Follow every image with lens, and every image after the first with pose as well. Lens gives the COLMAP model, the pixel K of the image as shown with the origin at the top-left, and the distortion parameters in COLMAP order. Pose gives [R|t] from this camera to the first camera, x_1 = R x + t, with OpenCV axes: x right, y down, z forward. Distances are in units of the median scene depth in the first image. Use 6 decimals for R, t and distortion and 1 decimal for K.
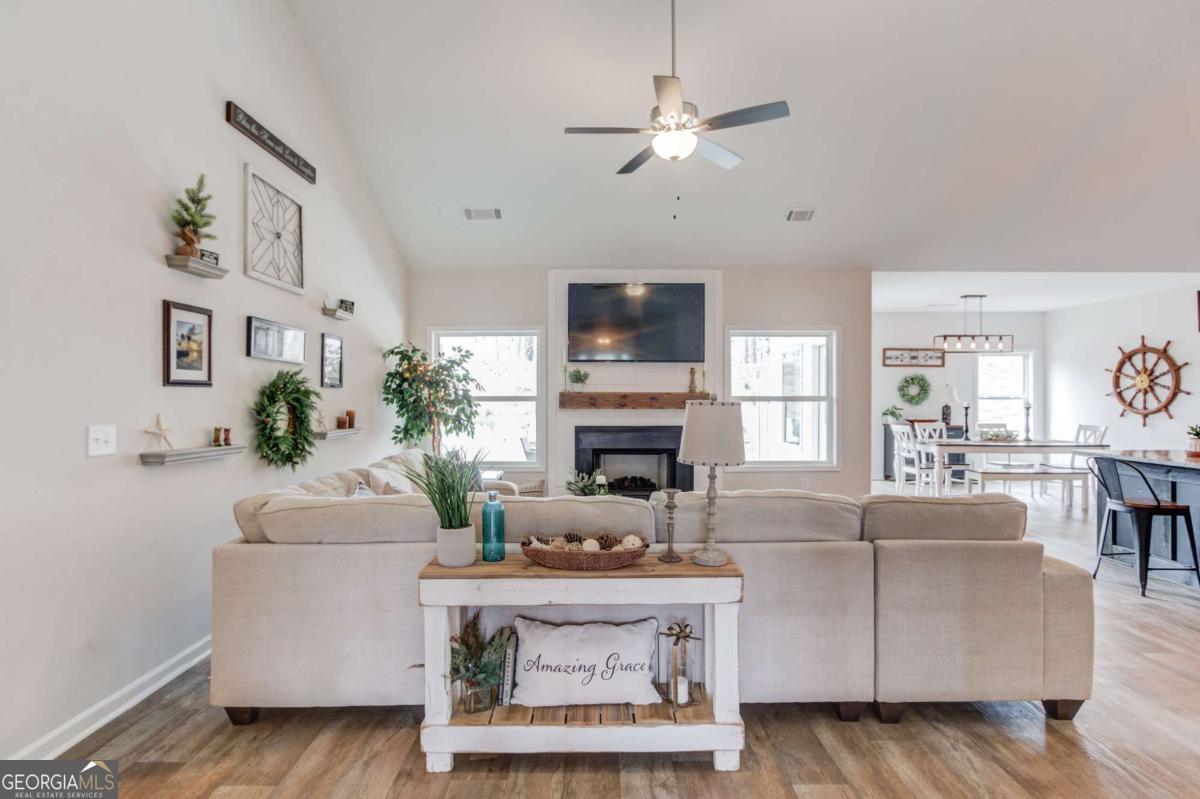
lens RADIAL K [[572.6, 0, 598.8], [0, 572.6, 393.5], [0, 0, 1]] dist [-0.004462, 0.002838]
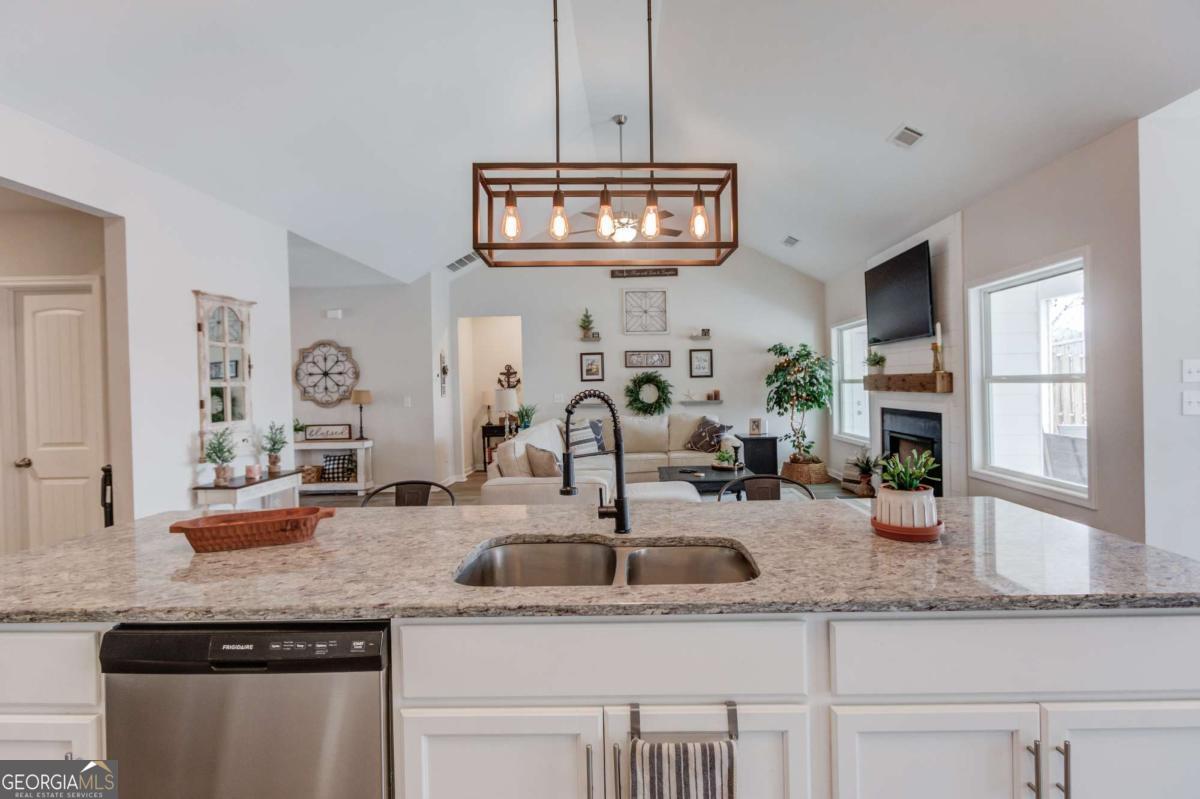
lens RADIAL K [[572.6, 0, 635.5], [0, 572.6, 382.2], [0, 0, 1]] dist [-0.004462, 0.002838]
pose [[-0.012264, -0.003983, -0.999917, 0.996001], [0.025832, 0.999657, -0.004299, 0.004682], [0.999591, -0.025883, -0.012157, 0.580019]]
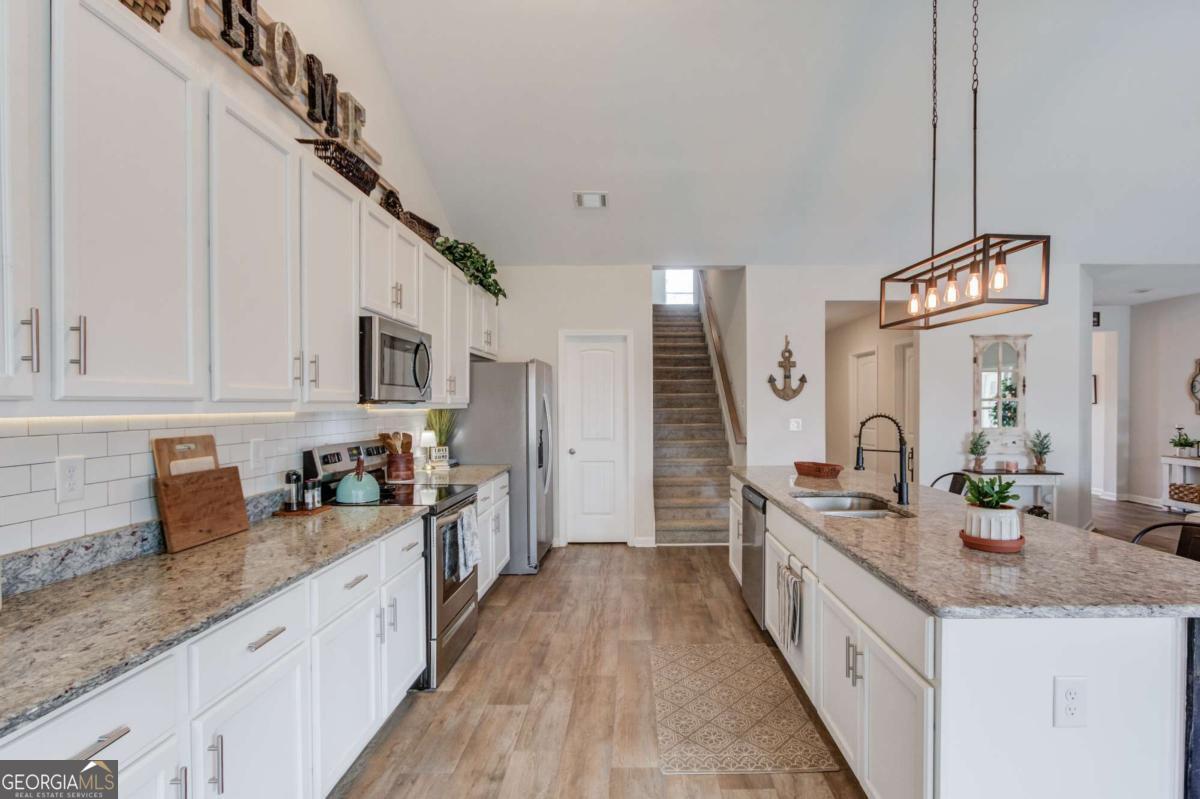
lens RADIAL K [[572.6, 0, 631.3], [0, 572.6, 417.5], [0, 0, 1]] dist [-0.004462, 0.002838]
pose [[-0.999981, 0.001215, -0.006072, 0.928305], [0.001087, 0.999779, 0.021014, 0.000721], [0.006096, 0.021007, -0.999761, 0.987826]]
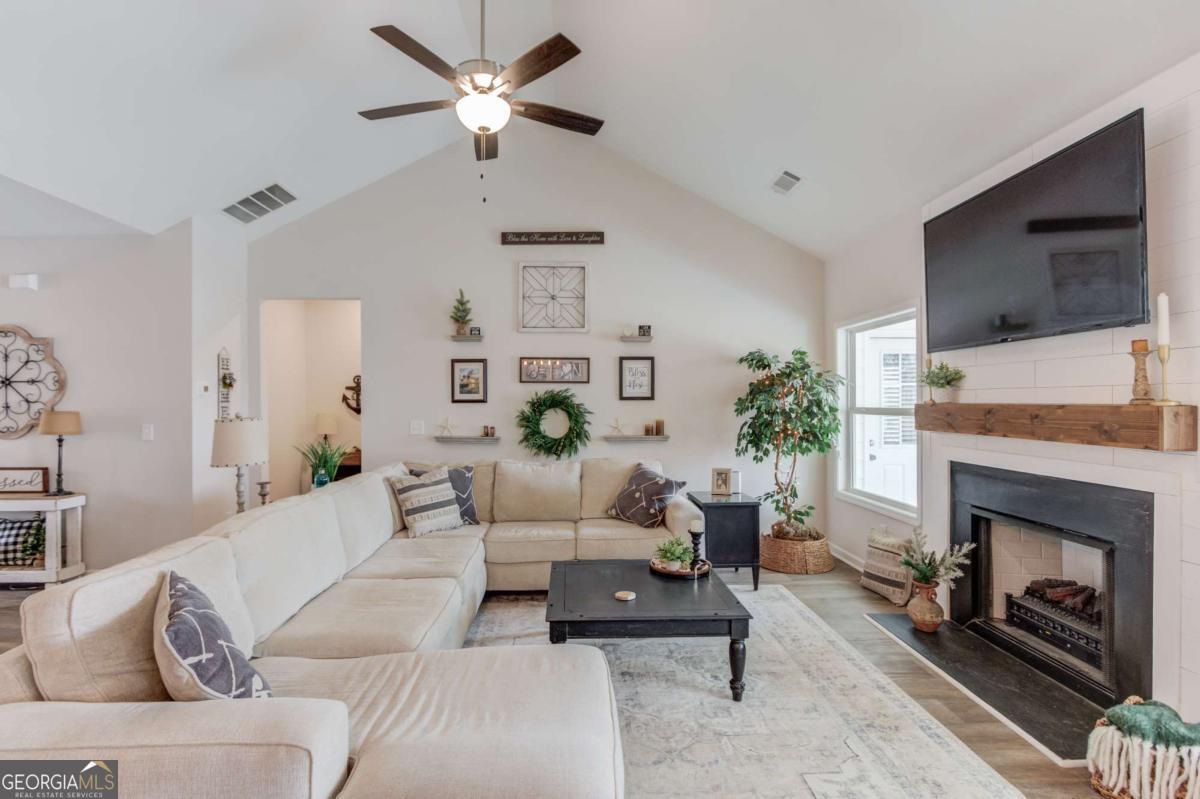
lens RADIAL K [[572.6, 0, 596.2], [0, 572.6, 399.0], [0, 0, 1]] dist [-0.004462, 0.002838]
pose [[0.025508, -0.005713, -0.999658, 0.534459], [0.006423, 0.999964, -0.005551, -0.005244], [0.999654, -0.006280, 0.025544, 0.633225]]
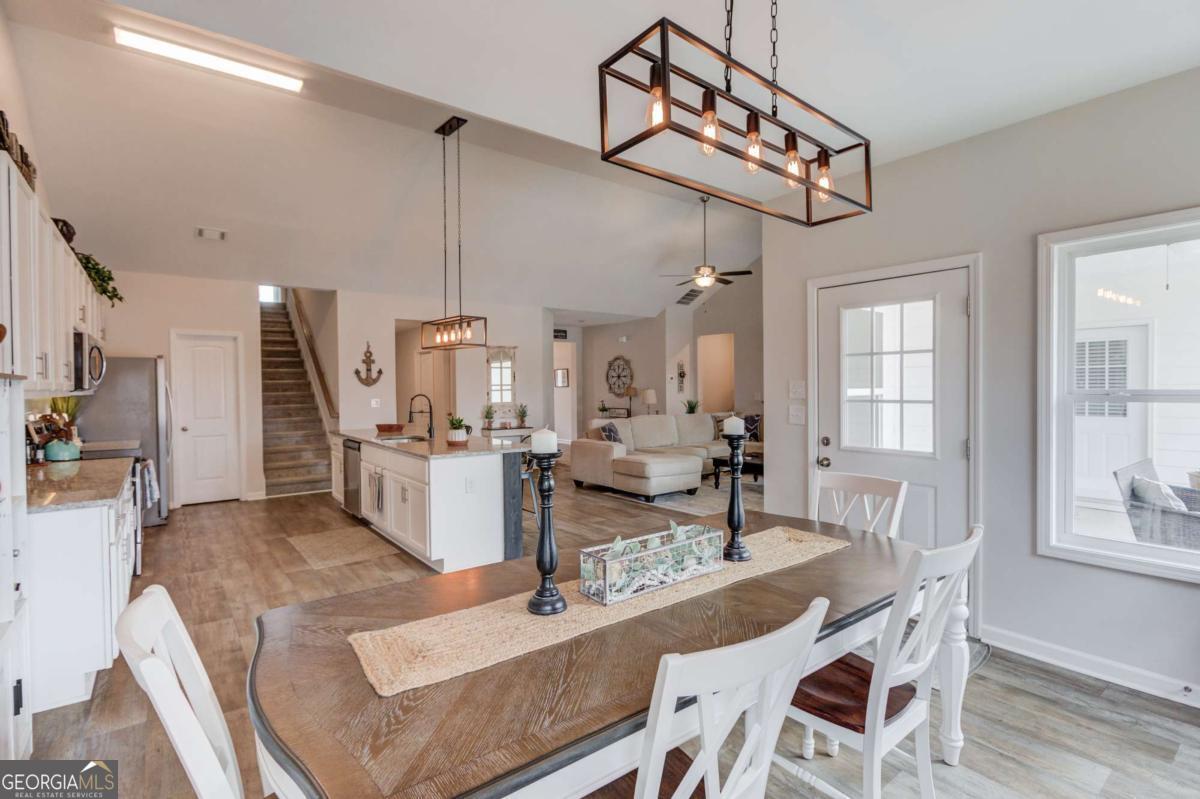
lens RADIAL K [[572.6, 0, 603.5], [0, 572.6, 393.4], [0, 0, 1]] dist [-0.004462, 0.002838]
pose [[-0.782742, 0.013844, -0.622193, 1.062715], [0.008406, 0.999897, 0.011674, -0.001215], [0.622290, 0.003907, -0.782777, 1.417110]]
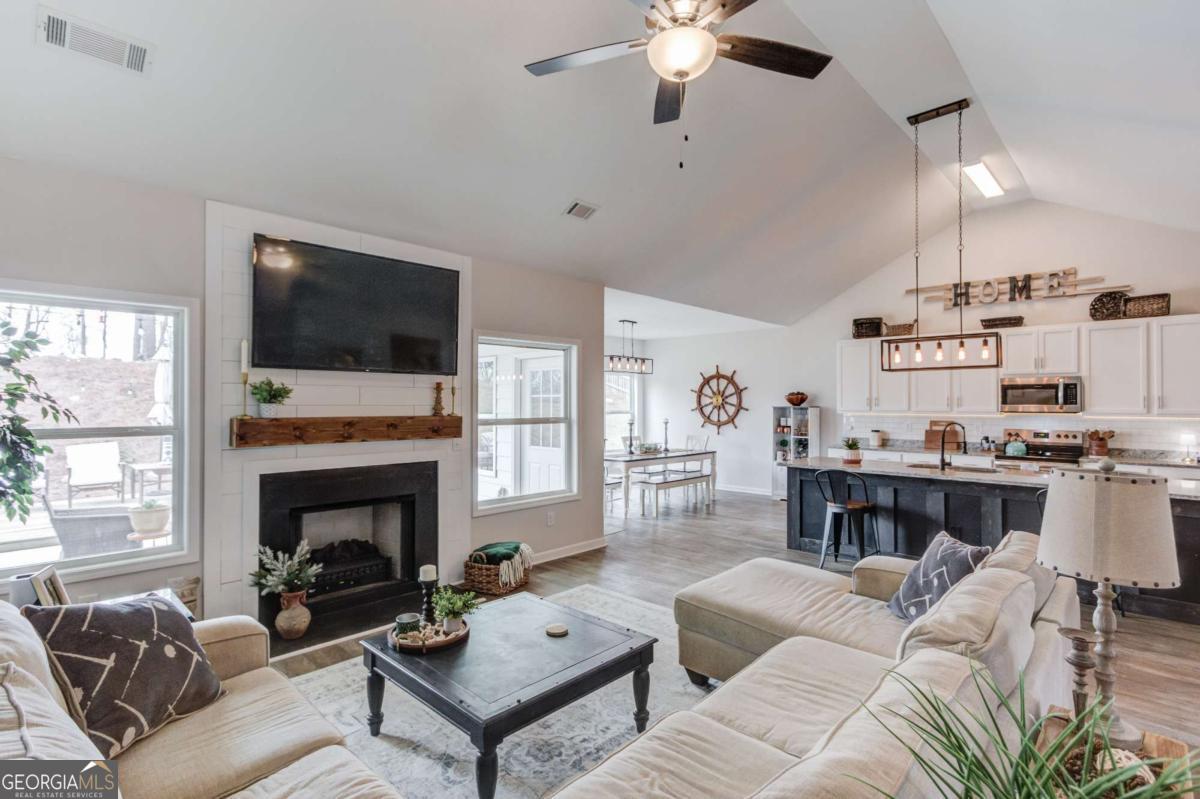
lens RADIAL K [[572.6, 0, 589.4], [0, 572.6, 399.8], [0, 0, 1]] dist [-0.004462, 0.002838]
pose [[0.700723, 0.004423, 0.713420, -0.227384], [-0.003706, 0.999990, -0.002560, -0.020914], [-0.713424, -0.000850, 0.700732, 0.344236]]
